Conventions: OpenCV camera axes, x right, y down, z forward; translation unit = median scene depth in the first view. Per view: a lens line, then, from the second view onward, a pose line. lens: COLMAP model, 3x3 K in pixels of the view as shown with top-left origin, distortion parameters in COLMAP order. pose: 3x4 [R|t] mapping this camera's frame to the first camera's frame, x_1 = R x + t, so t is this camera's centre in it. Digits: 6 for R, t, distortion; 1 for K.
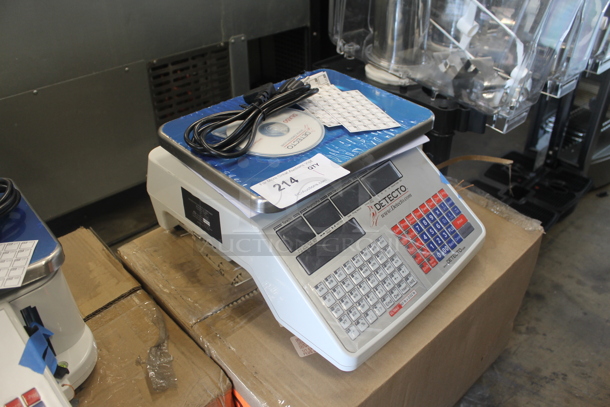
lens RADIAL K [[515.9, 0, 308.3], [0, 515.9, 203.5], [0, 0, 1]] dist [-0.134472, 0.057838]
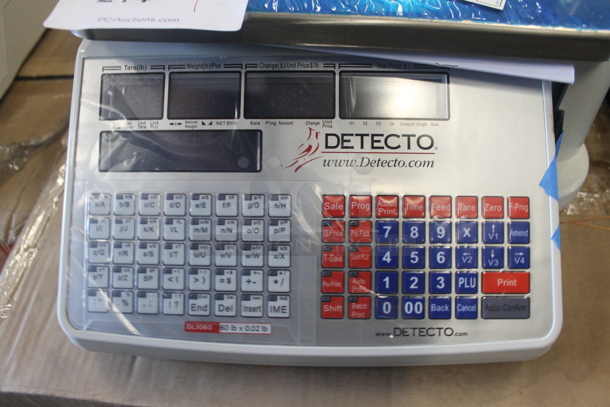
lens RADIAL K [[515.9, 0, 302.7], [0, 515.9, 199.9], [0, 0, 1]] dist [-0.134472, 0.057838]
pose [[0.673341, 0.577206, -0.462000, 0.362340], [-0.424911, 0.813501, 0.397073, -0.124448], [0.605031, -0.071057, 0.793025, 0.609790]]
